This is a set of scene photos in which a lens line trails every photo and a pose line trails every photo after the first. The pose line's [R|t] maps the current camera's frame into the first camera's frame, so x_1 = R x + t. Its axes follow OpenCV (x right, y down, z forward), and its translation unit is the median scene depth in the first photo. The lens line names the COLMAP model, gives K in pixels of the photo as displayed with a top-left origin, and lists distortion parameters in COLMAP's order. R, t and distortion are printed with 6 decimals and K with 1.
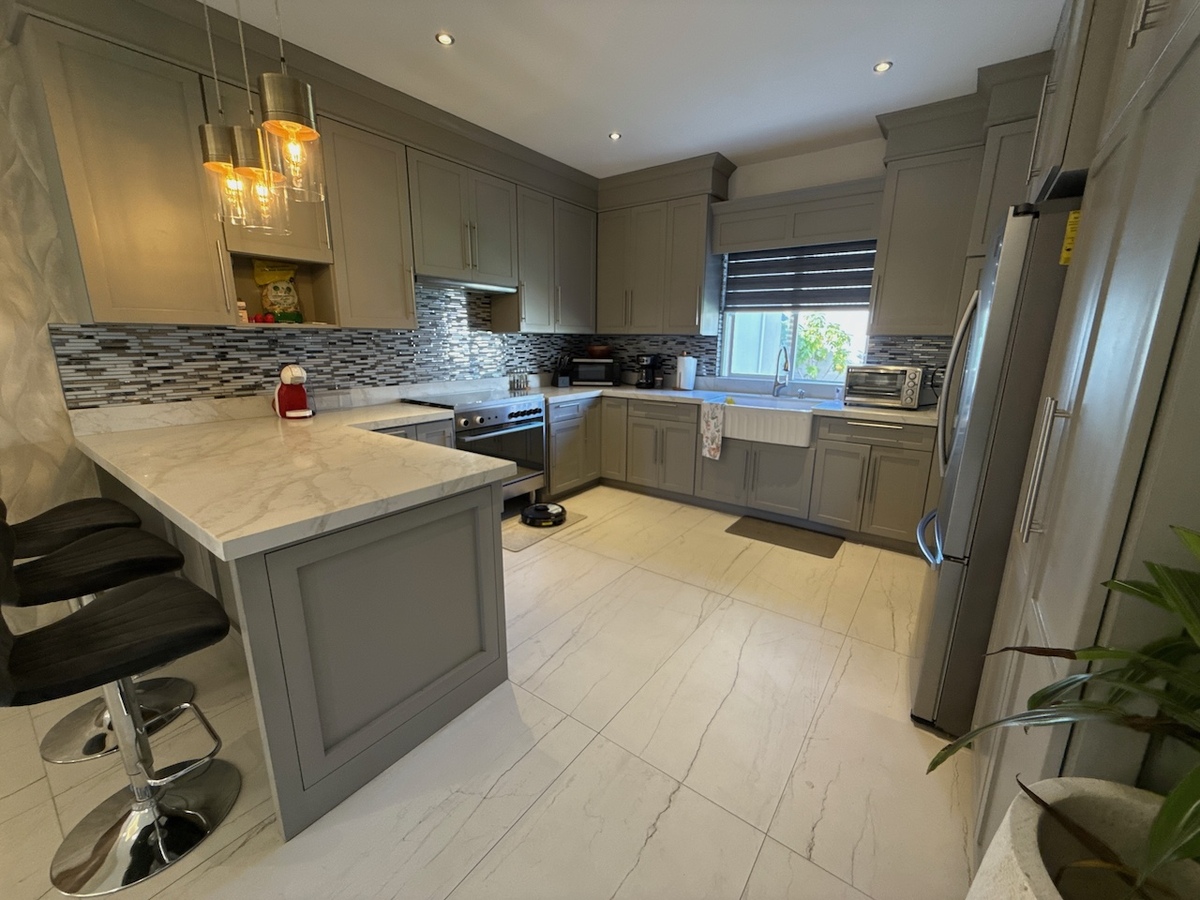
lens RADIAL K [[480.8, 0, 599.3], [0, 480.8, 448.8], [0, 0, 1]] dist [0.000112, 0.000392]
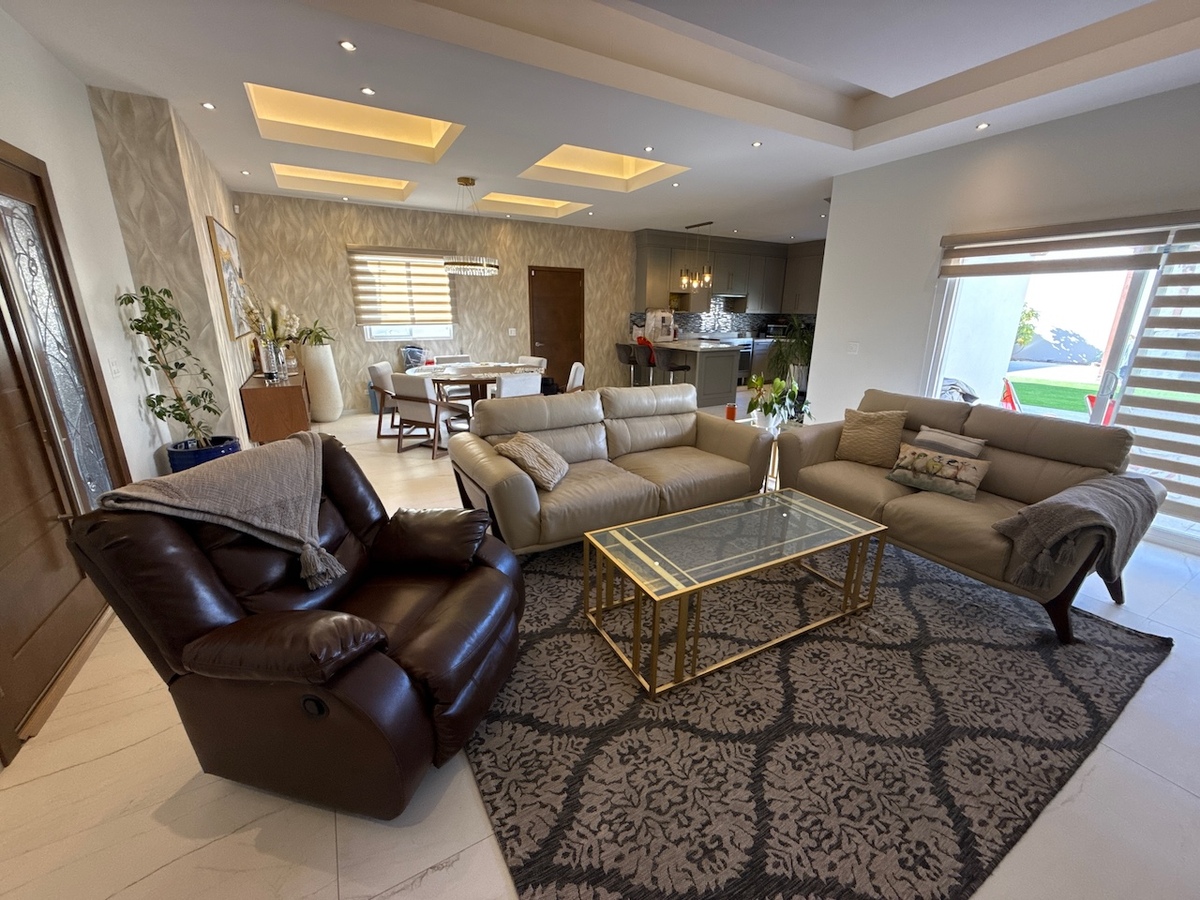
lens RADIAL K [[480.8, 0, 599.3], [0, 480.8, 448.8], [0, 0, 1]] dist [0.000112, 0.000392]
pose [[0.913237, 0.113564, -0.391282, 0.235348], [-0.092936, 0.993114, 0.071328, 0.413294], [0.396688, -0.028775, 0.917503, -1.906564]]
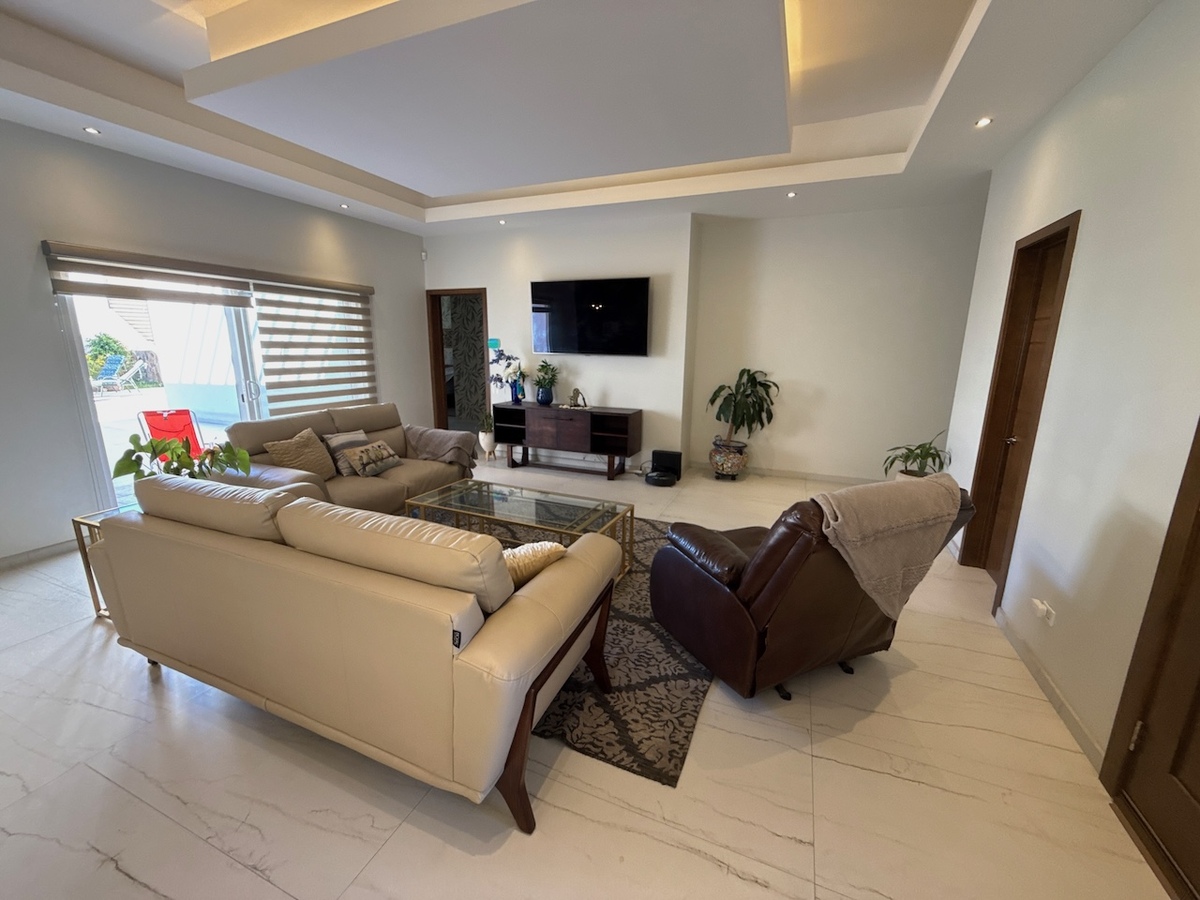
lens RADIAL K [[480.8, 0, 599.3], [0, 480.8, 448.8], [0, 0, 1]] dist [0.000112, 0.000392]
pose [[-0.242156, -0.220679, 0.944808, -0.765070], [0.204056, 0.940426, 0.271955, 0.234185], [-0.948537, 0.258649, -0.182699, -1.180328]]
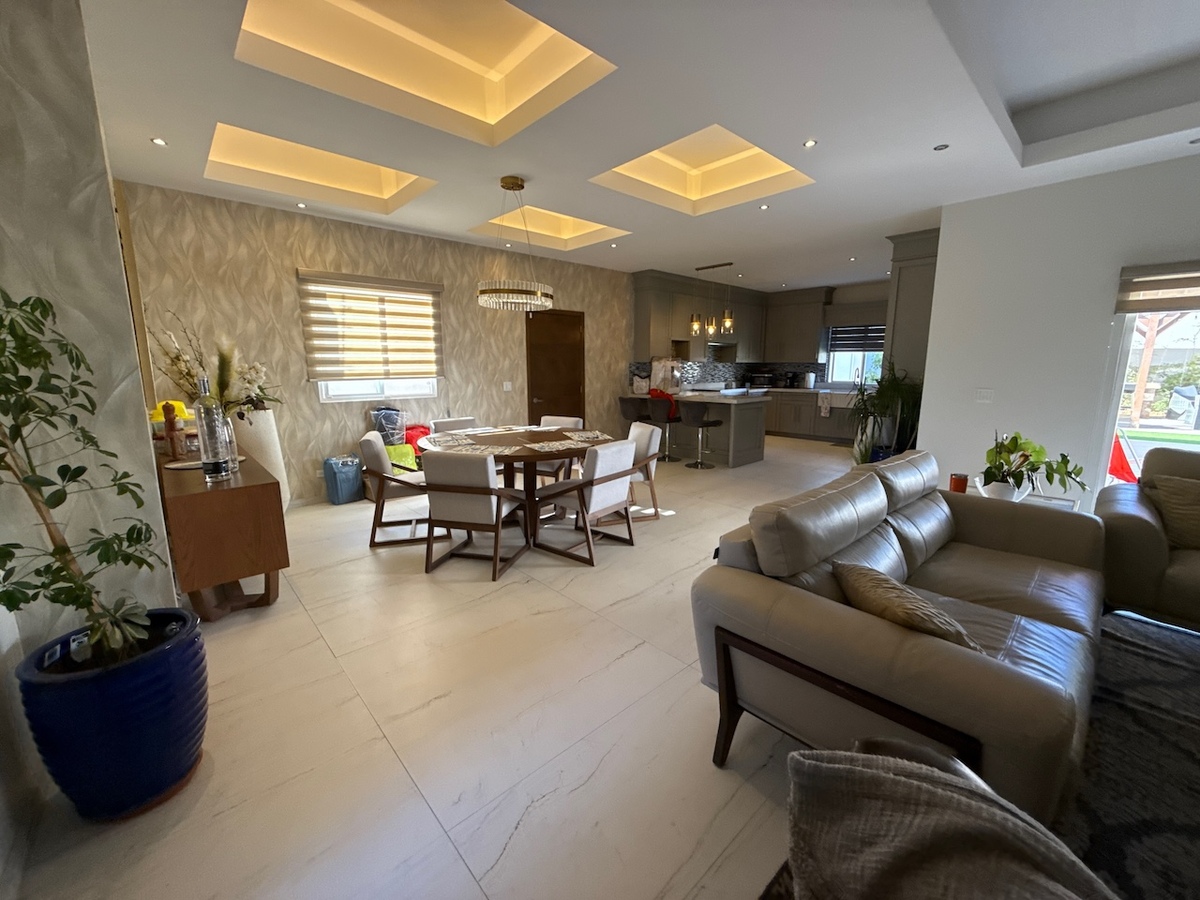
lens RADIAL K [[480.8, 0, 599.3], [0, 480.8, 448.8], [0, 0, 1]] dist [0.000112, 0.000392]
pose [[0.981380, 0.025252, -0.190410, -0.429542], [-0.035386, 0.998122, -0.050011, 0.377933], [0.188789, 0.055817, 0.980430, -1.661292]]
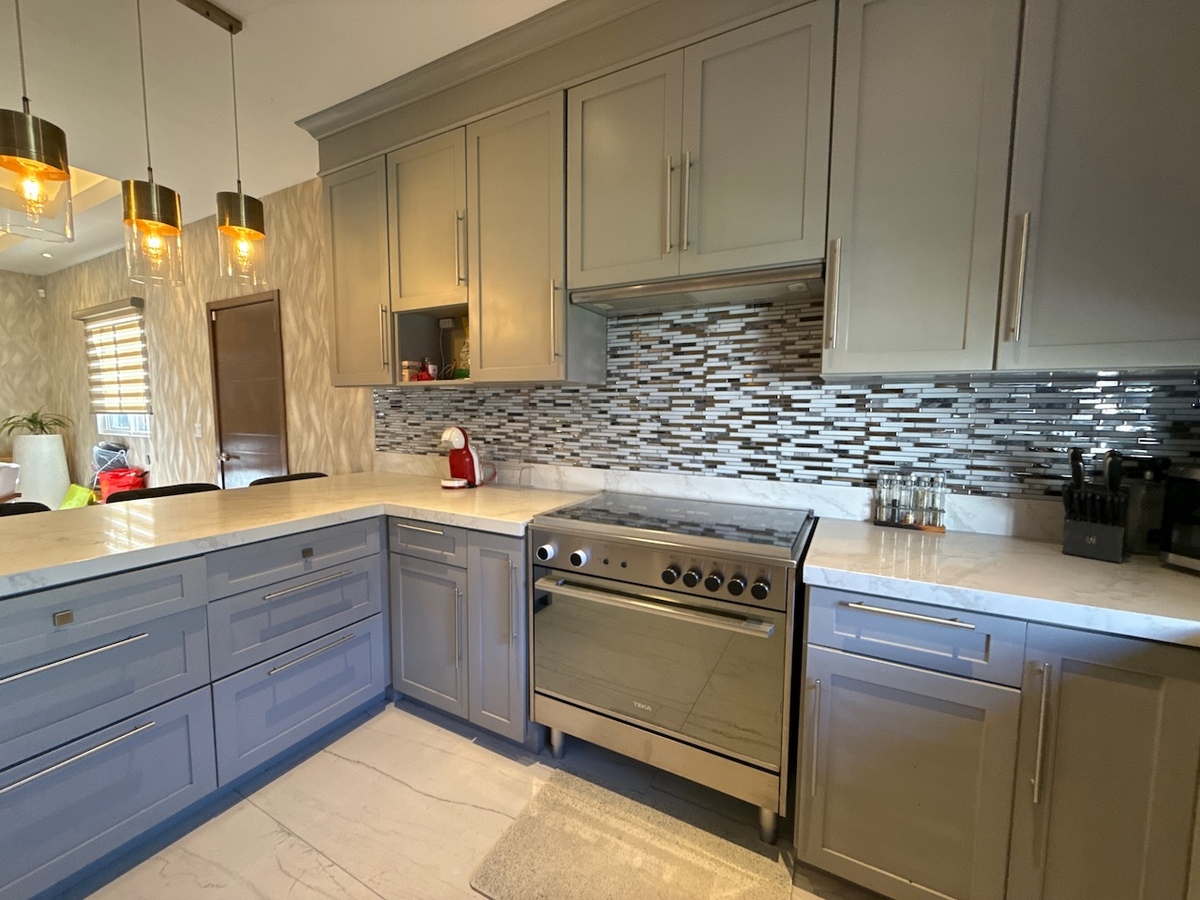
lens RADIAL K [[480.8, 0, 599.3], [0, 480.8, 448.8], [0, 0, 1]] dist [0.000112, 0.000392]
pose [[0.143150, 0.077395, -0.986670, 0.224066], [-0.227681, 0.972774, 0.043272, -0.194925], [0.963156, 0.218452, 0.156874, 0.936738]]
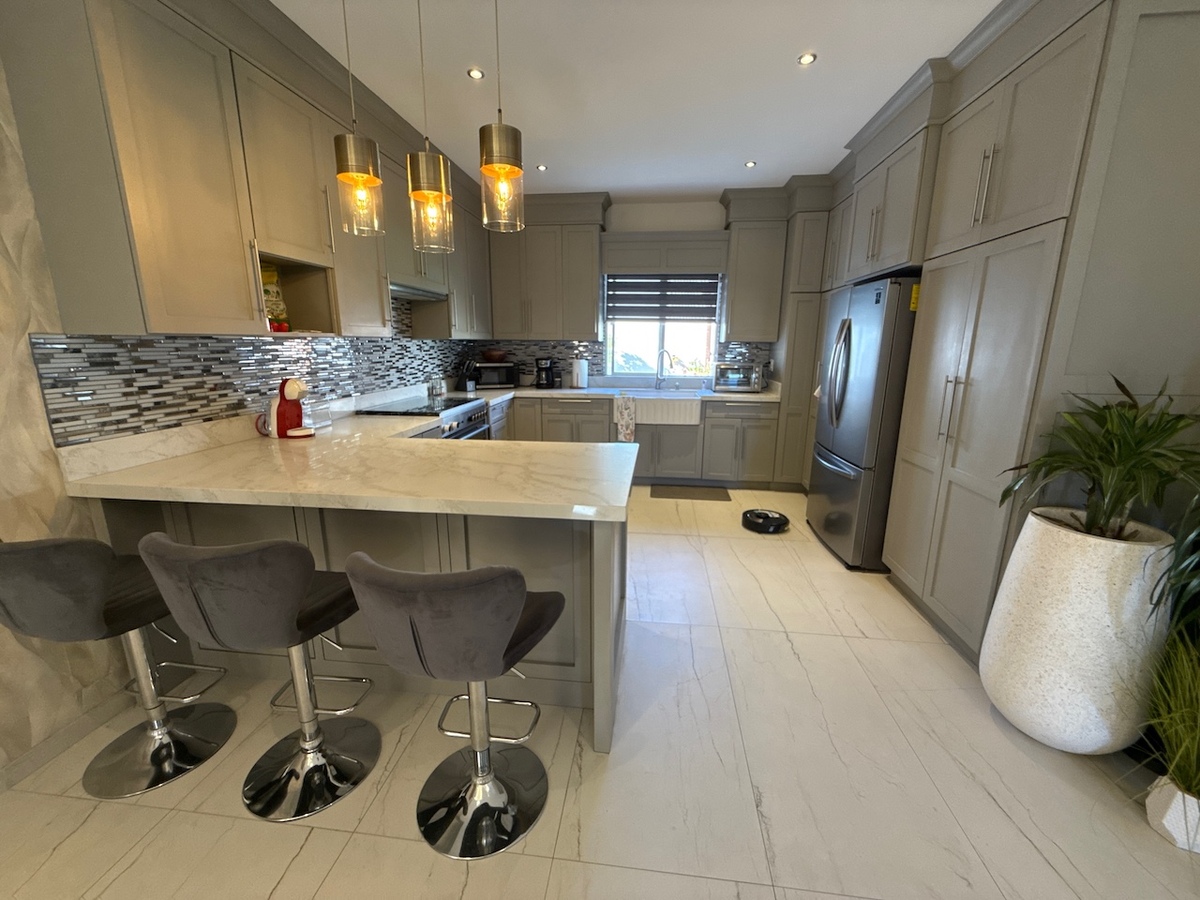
lens RADIAL K [[480.8, 0, 600.0], [0, 480.8, 450.0], [0, 0, 1]] dist [0.000197, 0.000238]
pose [[0.868459, -0.111397, 0.483083, -0.489923], [0.111462, 0.993355, 0.028685, -0.002759], [-0.483068, 0.028934, 0.875105, -0.046644]]
